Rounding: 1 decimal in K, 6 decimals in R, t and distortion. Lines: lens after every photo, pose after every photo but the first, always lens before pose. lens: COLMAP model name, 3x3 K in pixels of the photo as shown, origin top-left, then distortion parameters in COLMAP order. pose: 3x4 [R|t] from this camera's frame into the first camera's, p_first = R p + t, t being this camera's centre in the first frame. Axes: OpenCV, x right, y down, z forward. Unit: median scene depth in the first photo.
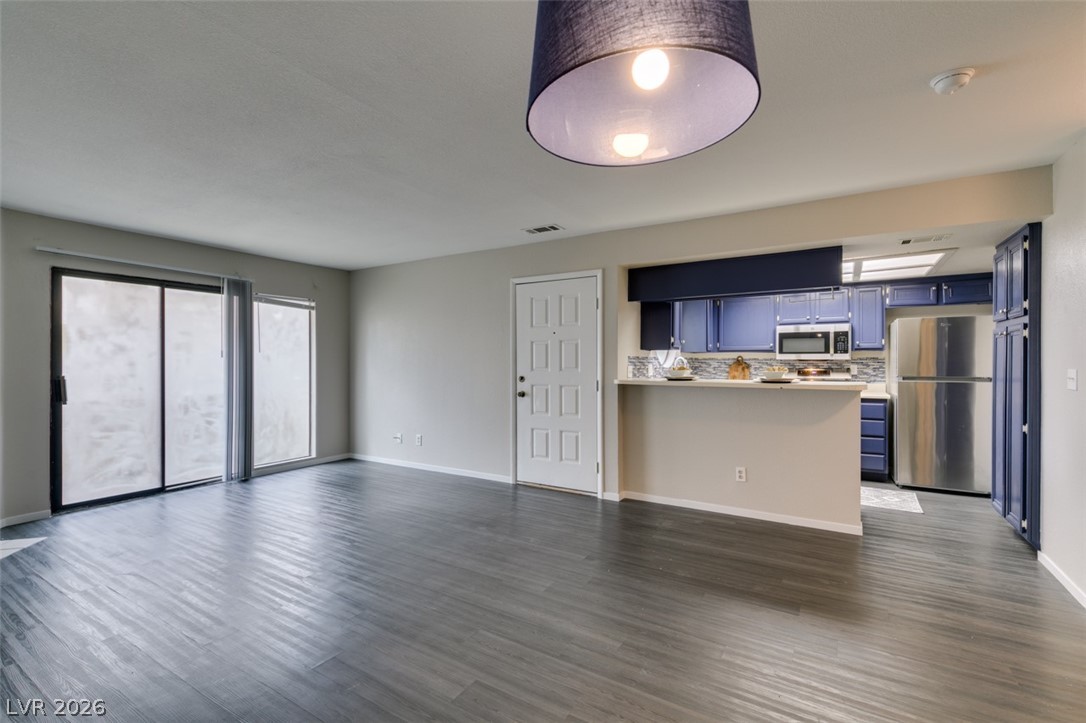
lens RADIAL K [[485.6, 0, 544.5], [0, 485.6, 359.1], [0, 0, 1]] dist [0.005548, -0.002304]
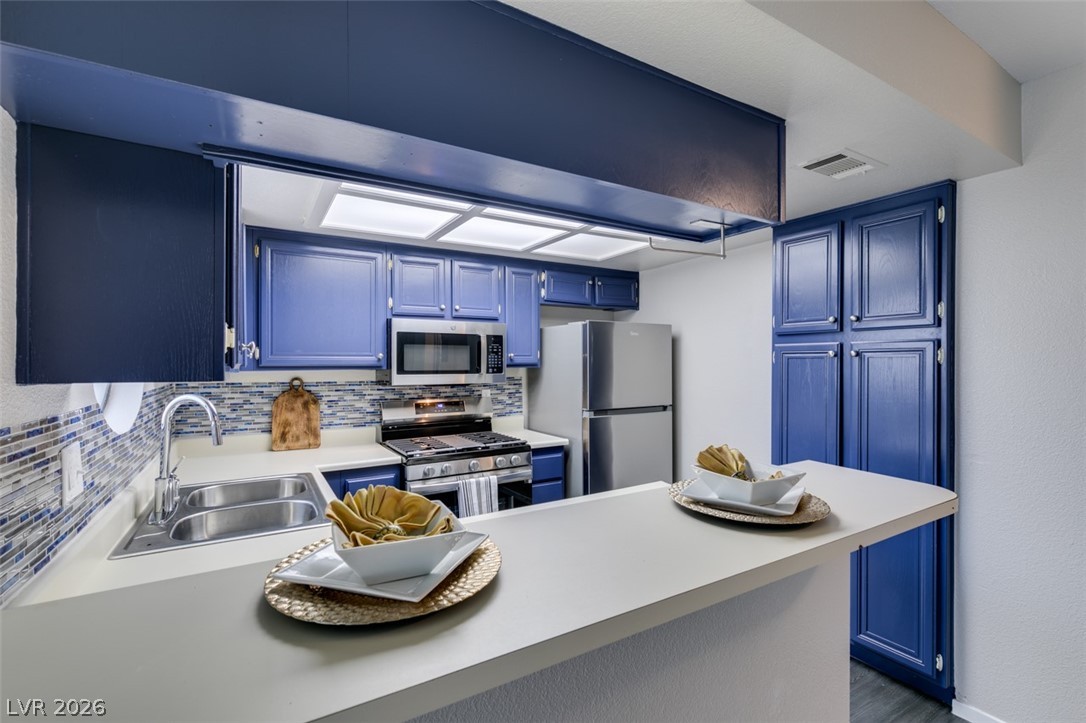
lens RADIAL K [[485.6, 0, 543.0], [0, 485.6, 364.1], [0, 0, 1]] dist [0.005548, -0.002304]
pose [[0.462635, -0.004132, 0.886539, 0.120013], [-0.002773, 0.999978, 0.006107, -0.026439], [-0.886544, -0.005284, 0.462613, 0.685740]]
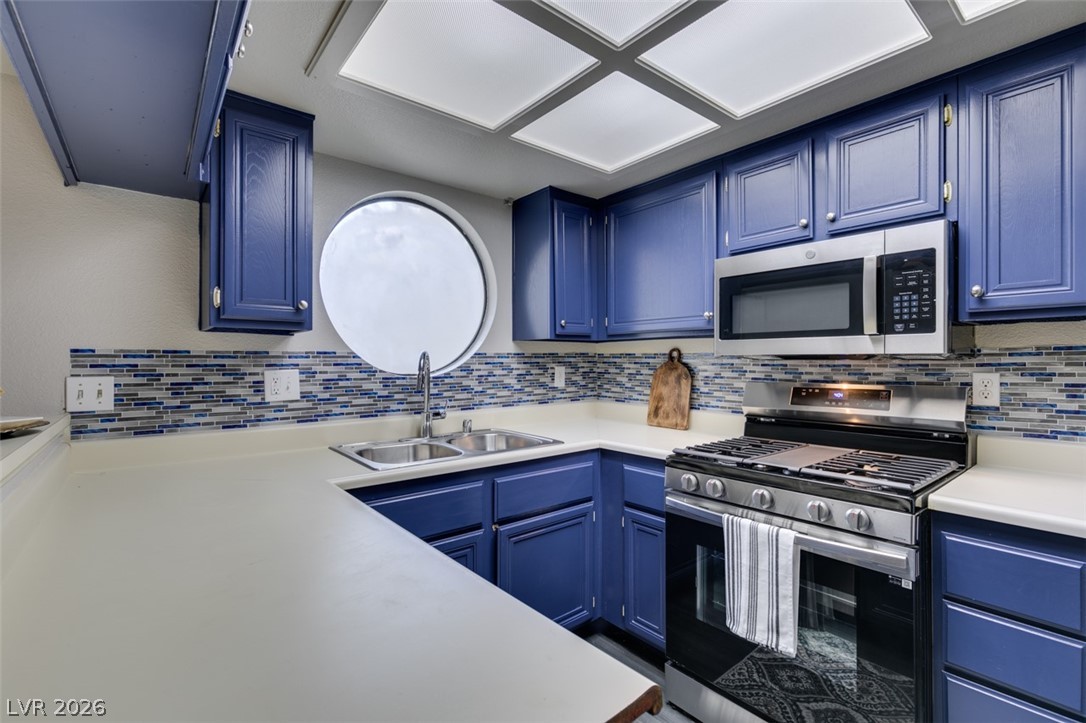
lens RADIAL K [[485.6, 0, 549.0], [0, 485.6, 360.0], [0, 0, 1]] dist [0.005548, -0.002304]
pose [[0.946167, -0.004932, -0.323641, 0.513286], [0.006977, 0.999962, 0.005159, 0.001198], [0.323603, -0.007140, 0.946166, 0.680914]]
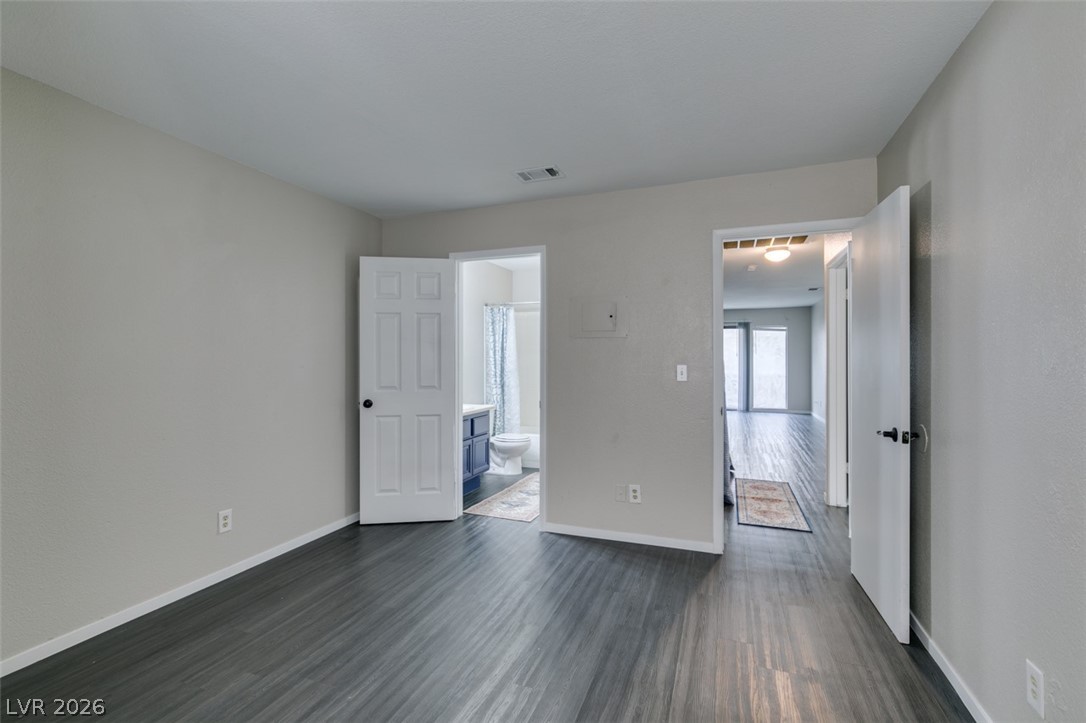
lens RADIAL K [[485.6, 0, 544.8], [0, 485.6, 358.8], [0, 0, 1]] dist [0.005548, -0.002304]
pose [[0.193471, 0.005829, -0.981089, 1.326594], [0.003566, 0.999972, 0.006645, -0.010852], [0.981100, -0.004784, 0.193445, -0.316828]]
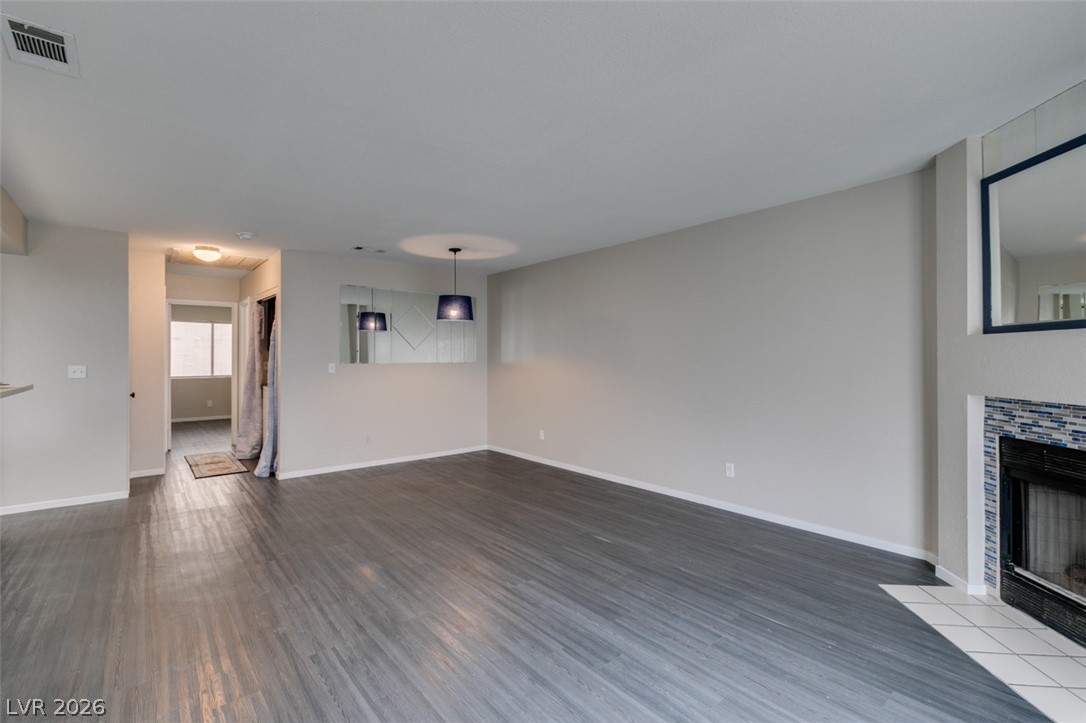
lens RADIAL K [[485.6, 0, 544.9], [0, 485.6, 355.9], [0, 0, 1]] dist [0.005548, -0.002304]
pose [[-0.949092, 0.004709, 0.314965, -0.443114], [0.001074, 0.999931, -0.011713, 0.004029], [-0.314998, -0.010779, -0.949031, 1.018580]]
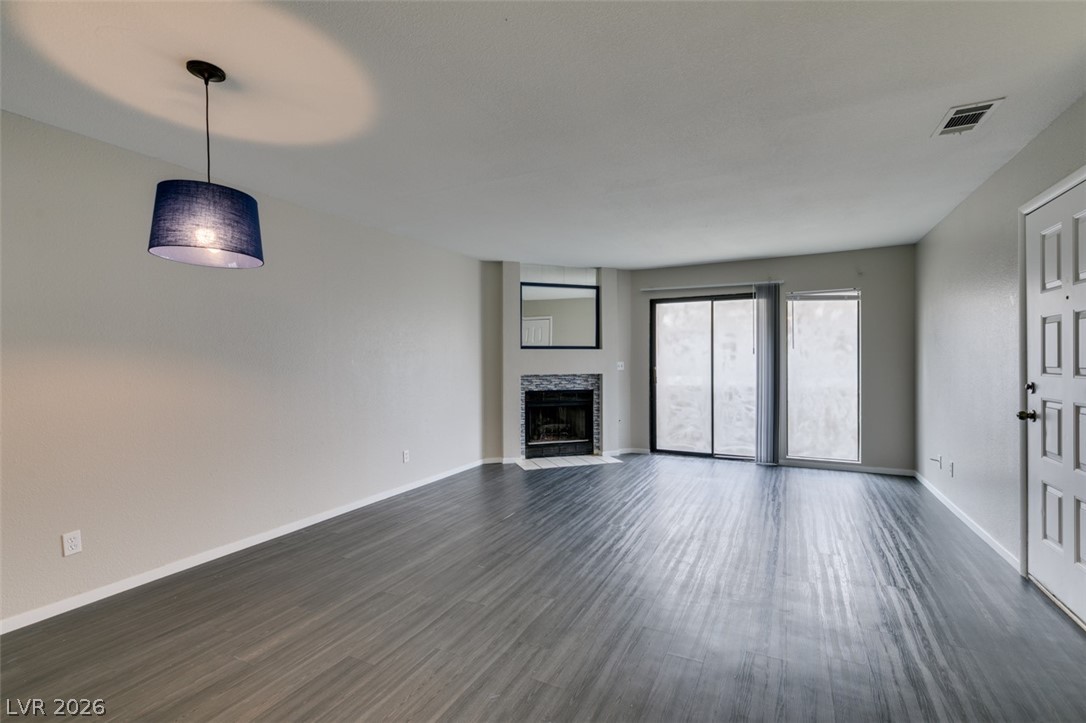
lens RADIAL K [[485.6, 0, 542.3], [0, 485.6, 366.0], [0, 0, 1]] dist [0.005548, -0.002304]
pose [[0.082330, 0.013768, -0.996510, 0.415507], [0.012055, 0.999818, 0.014810, 0.001698], [0.996532, -0.013232, 0.082149, 0.379212]]
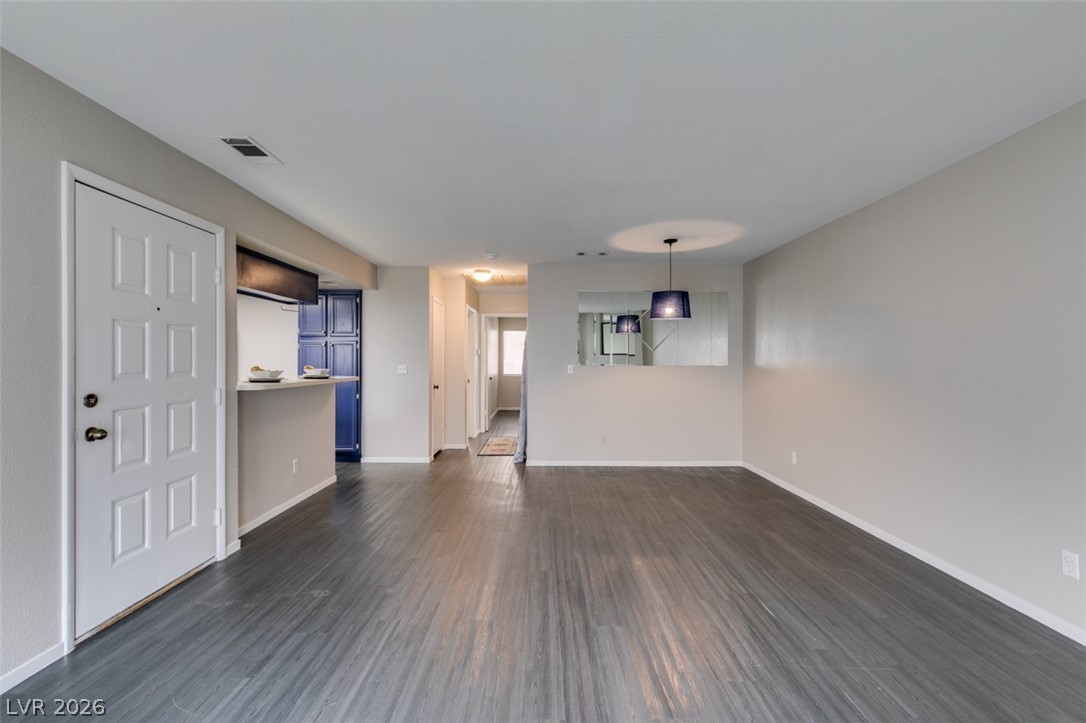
lens RADIAL K [[485.6, 0, 542.7], [0, 485.6, 362.5], [0, 0, 1]] dist [0.005548, -0.002304]
pose [[-0.526566, -0.004166, 0.850124, -0.594838], [-0.007775, 0.999970, 0.000085, 0.002427], [-0.850099, -0.006565, -0.526583, 0.817643]]
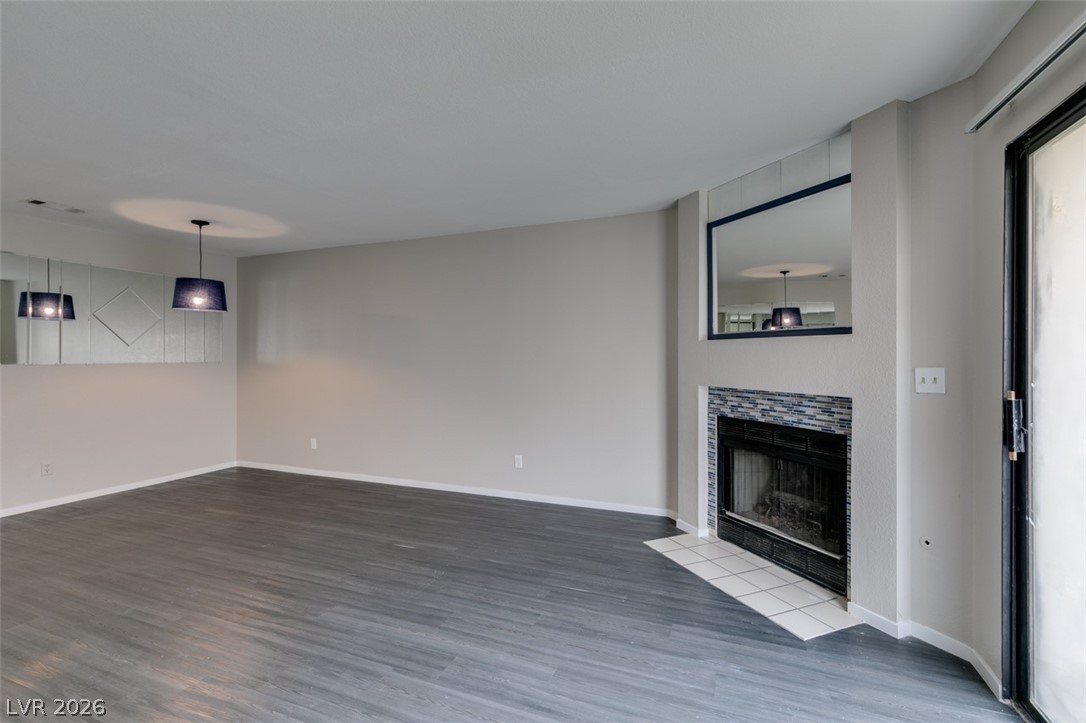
lens RADIAL K [[485.6, 0, 542.9], [0, 485.6, 357.9], [0, 0, 1]] dist [0.005548, -0.002304]
pose [[-0.986224, 0.001301, -0.165412, -0.382809], [0.002256, 0.999982, -0.005586, 0.004039], [0.165402, -0.005882, -0.986209, 1.019266]]
